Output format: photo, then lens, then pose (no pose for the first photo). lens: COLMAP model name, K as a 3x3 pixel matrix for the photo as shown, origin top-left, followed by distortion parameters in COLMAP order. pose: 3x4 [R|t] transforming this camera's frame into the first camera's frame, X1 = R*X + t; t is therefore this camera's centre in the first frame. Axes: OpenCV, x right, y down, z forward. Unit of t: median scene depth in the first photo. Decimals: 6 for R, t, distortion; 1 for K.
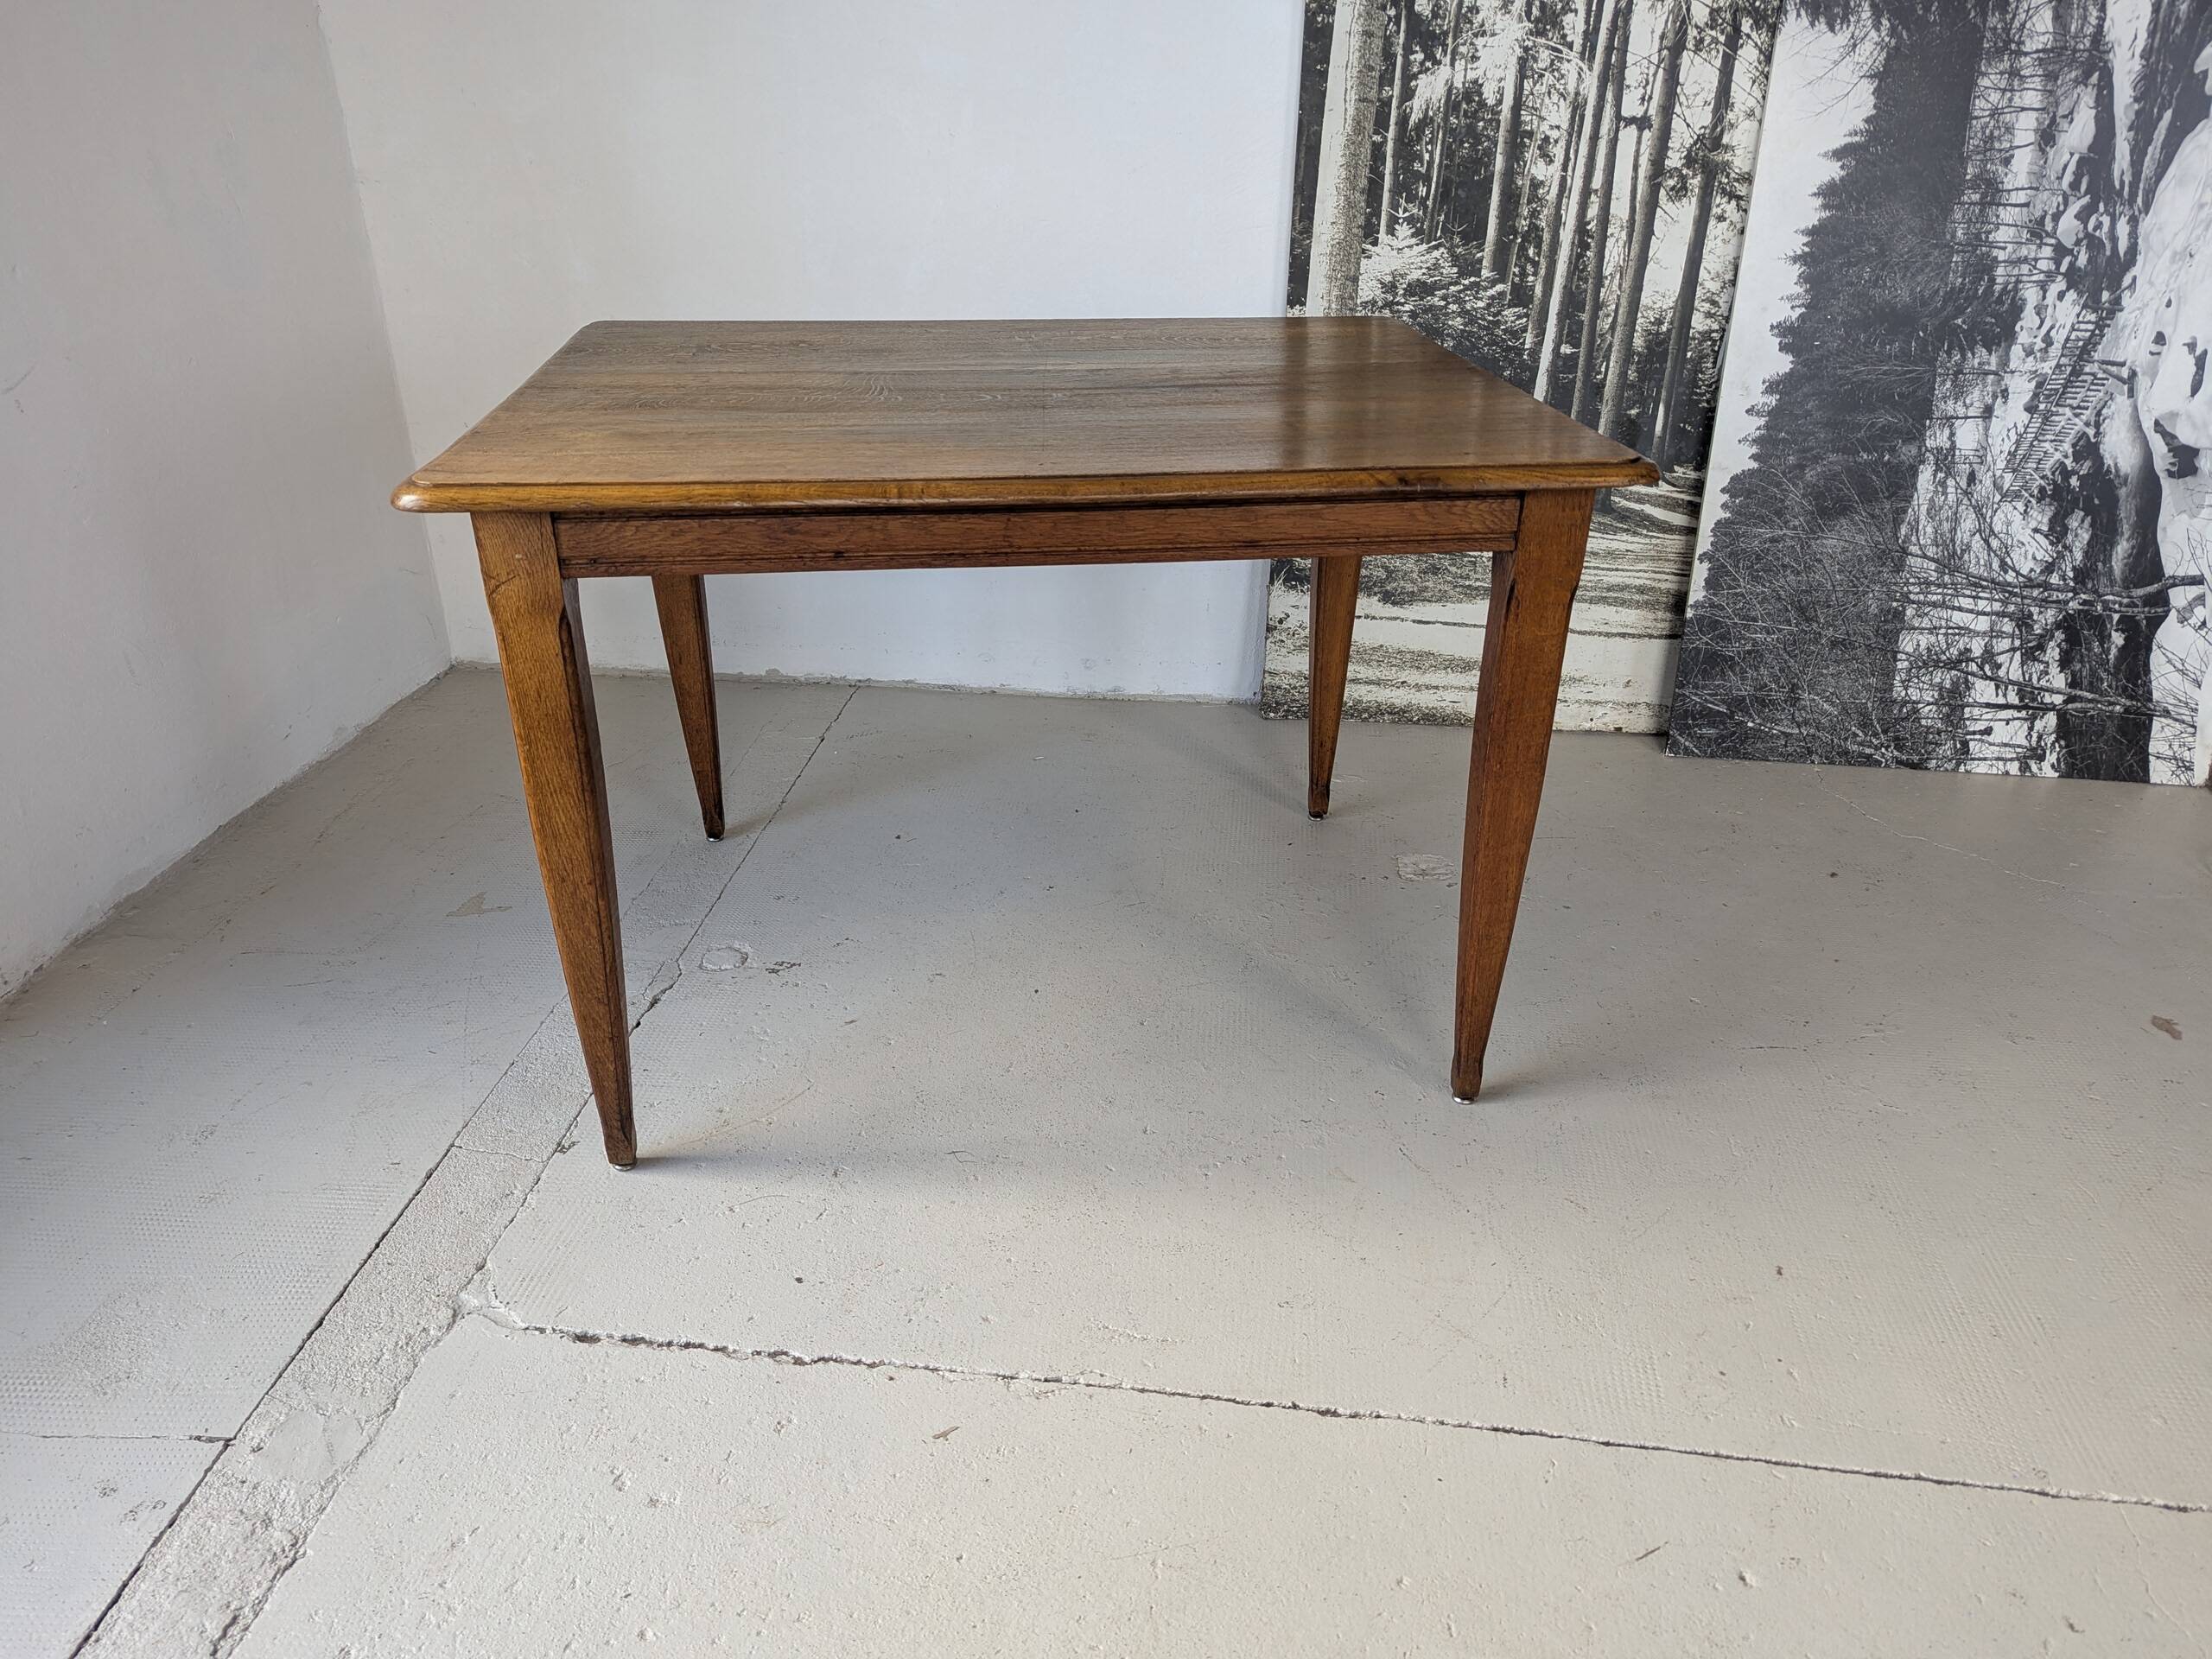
lens RADIAL K [[1566.5, 0, 1116.7], [0, 1566.5, 845.8], [0, 0, 1]] dist [0.045728, -0.030820]
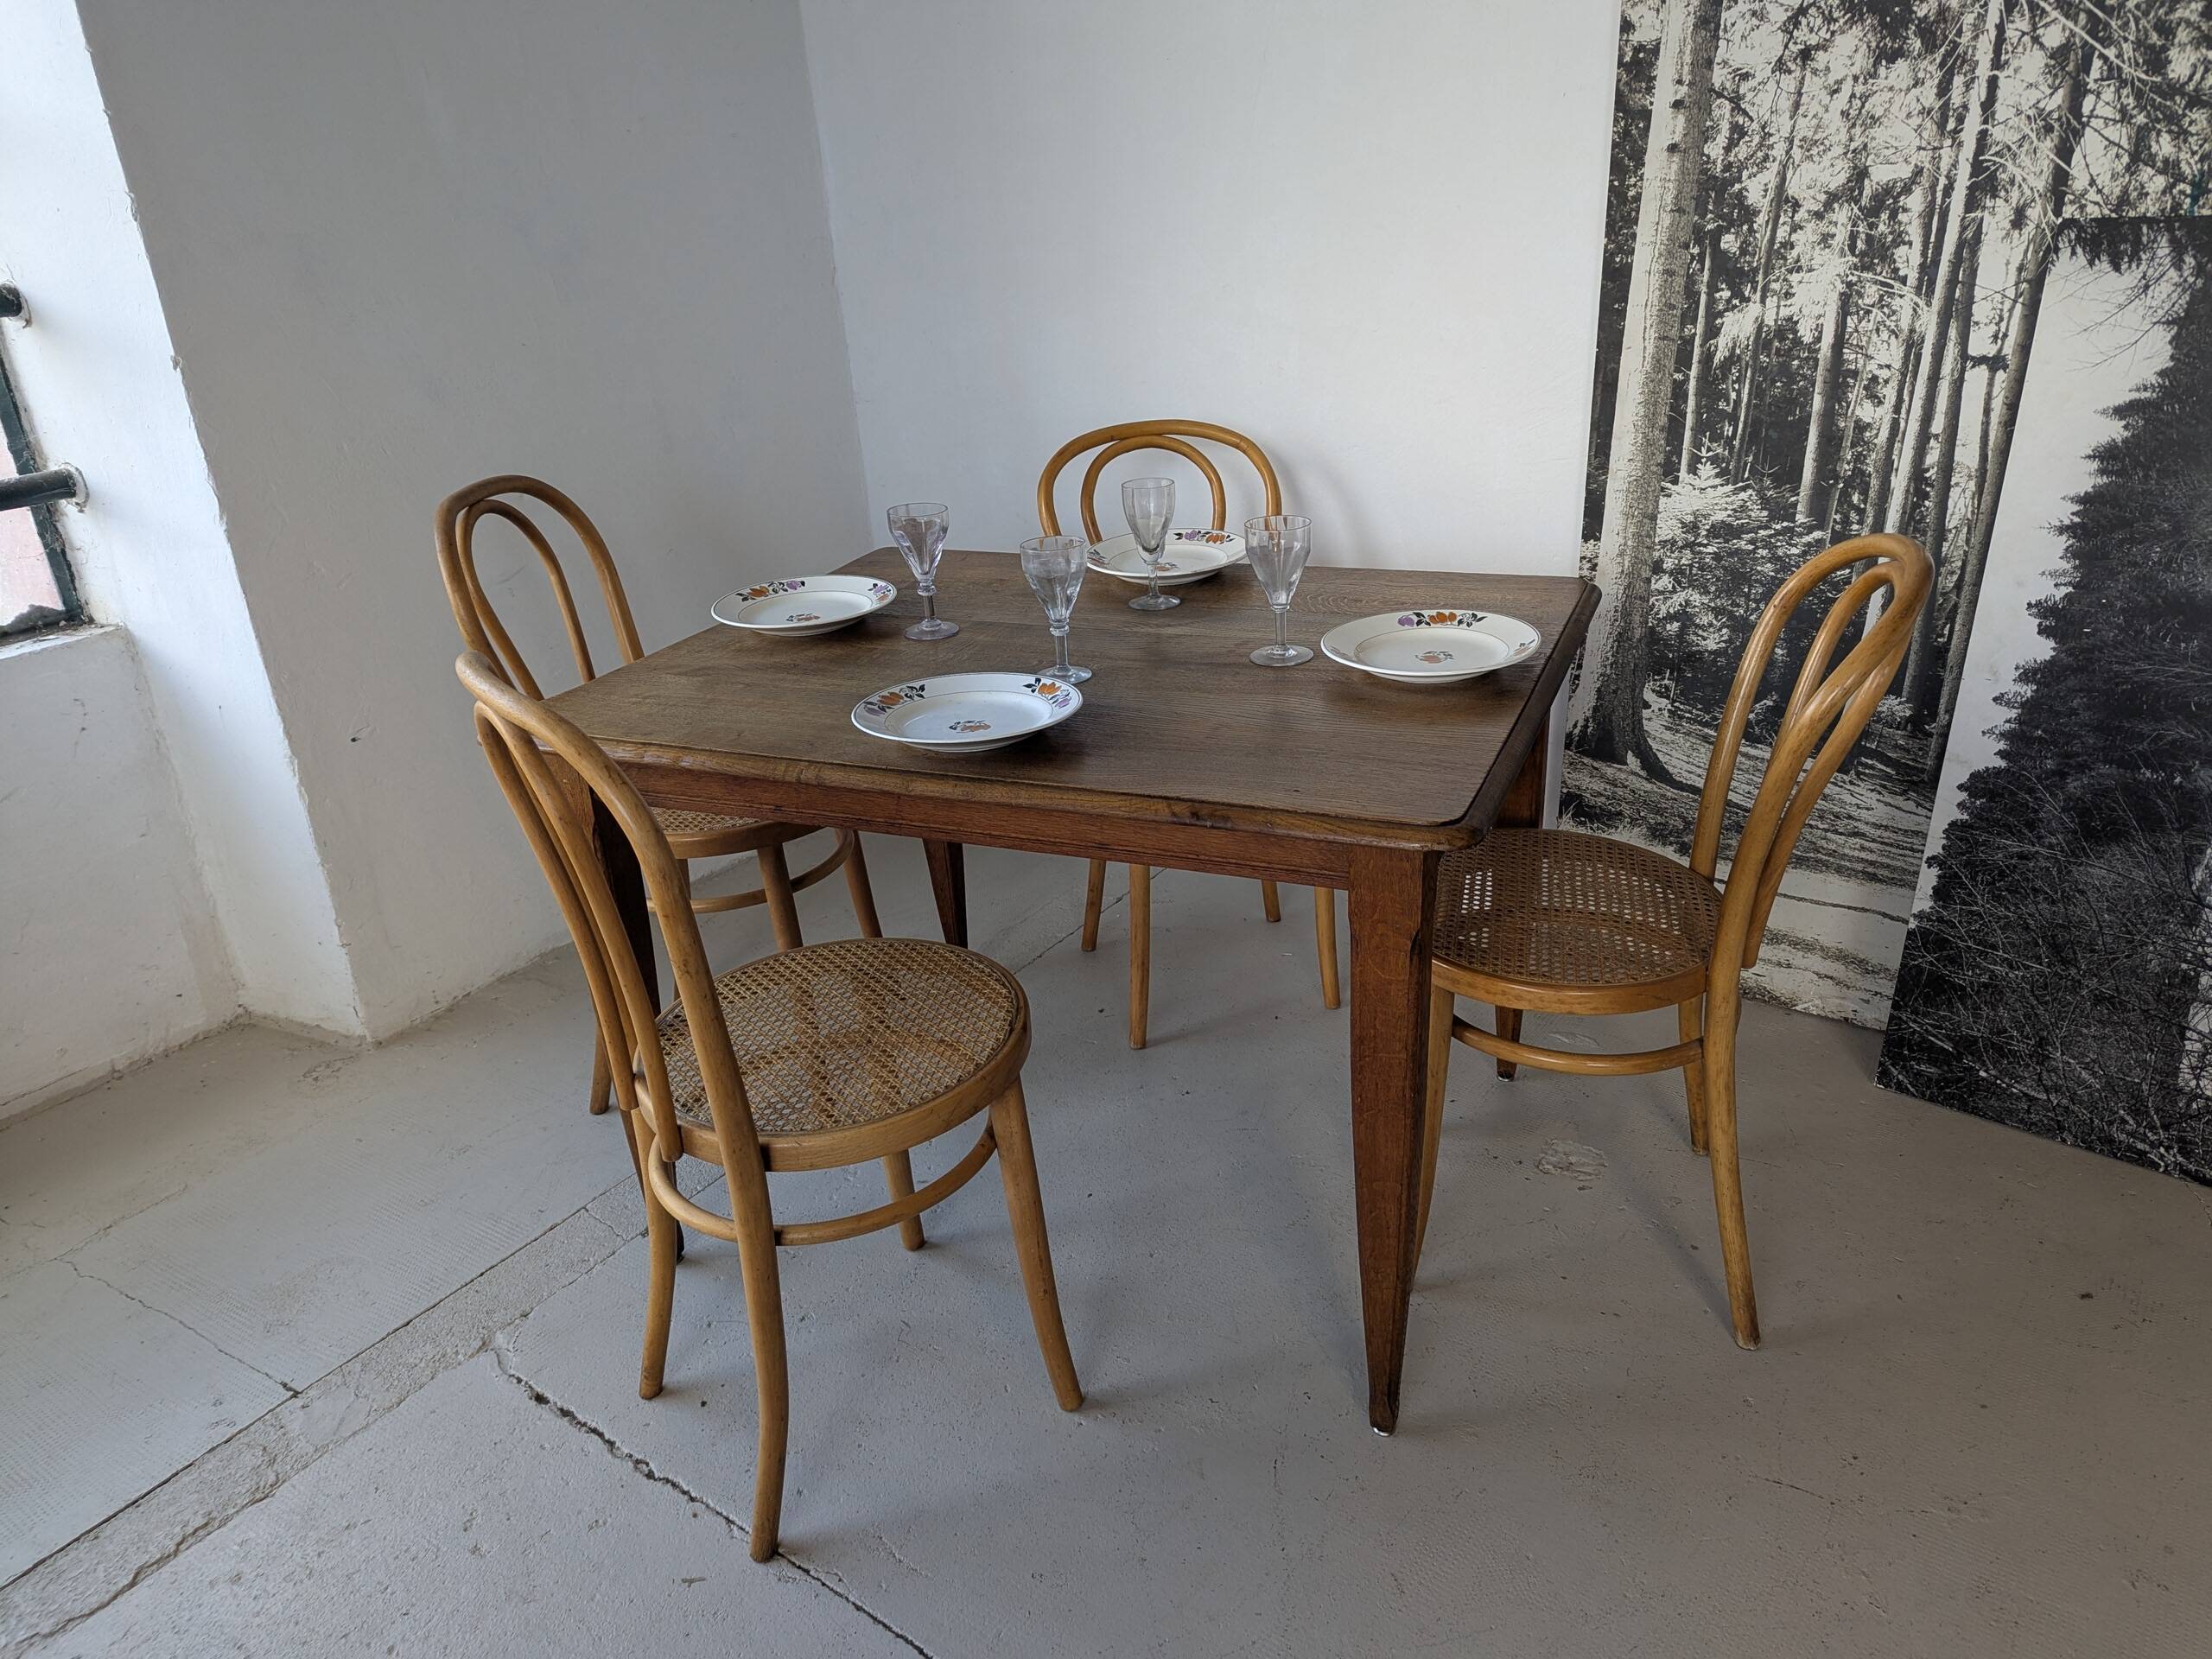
lens RADIAL K [[1571.1, 0, 1115.2], [0, 1571.1, 831.2], [0, 0, 1]] dist [0.043385, -0.040559]
pose [[0.868226, 0.141584, -0.475538, 0.360848], [-0.166880, 0.985914, -0.011144, -0.116794], [0.467262, 0.089033, 0.879624, 0.044639]]
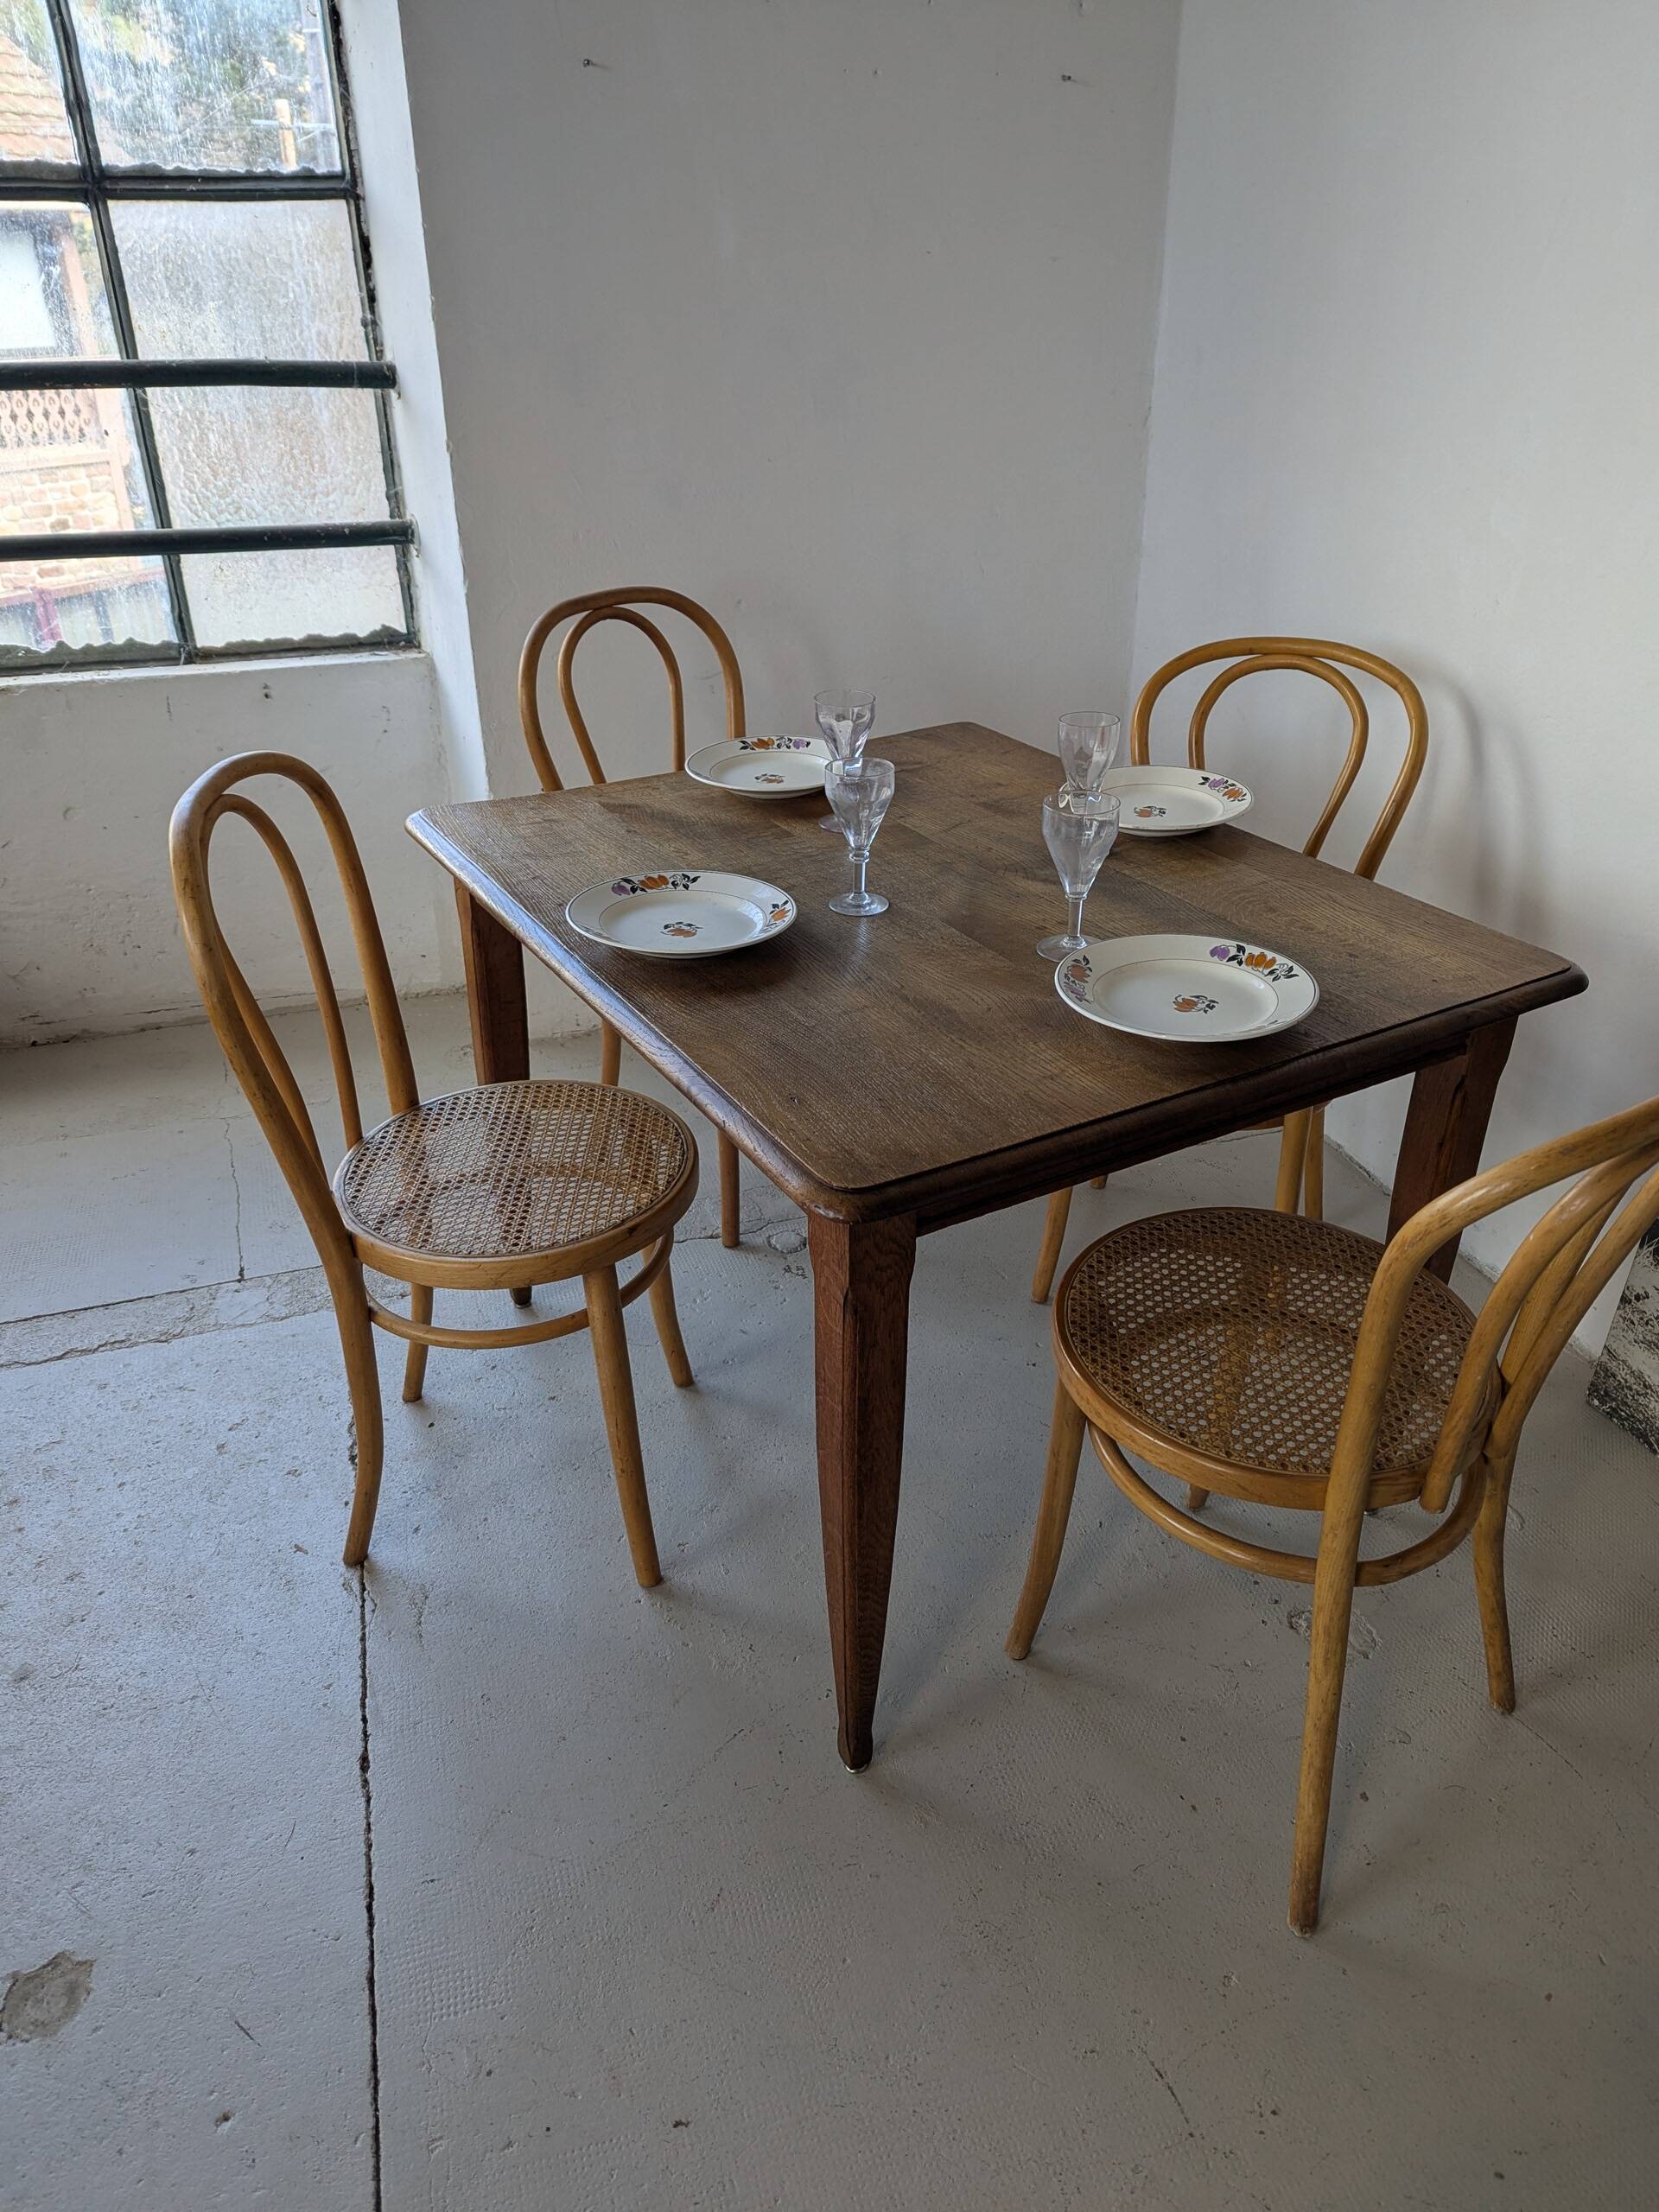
lens RADIAL K [[1566.5, 0, 828.1], [0, 1566.5, 1081.4], [0, 0, 1]] dist [0.045728, -0.030820]
pose [[0.393361, 0.420472, -0.817601, 0.589406], [-0.409870, 0.876231, 0.253429, -0.300900], [0.822966, 0.235421, 0.517014, 0.325151]]
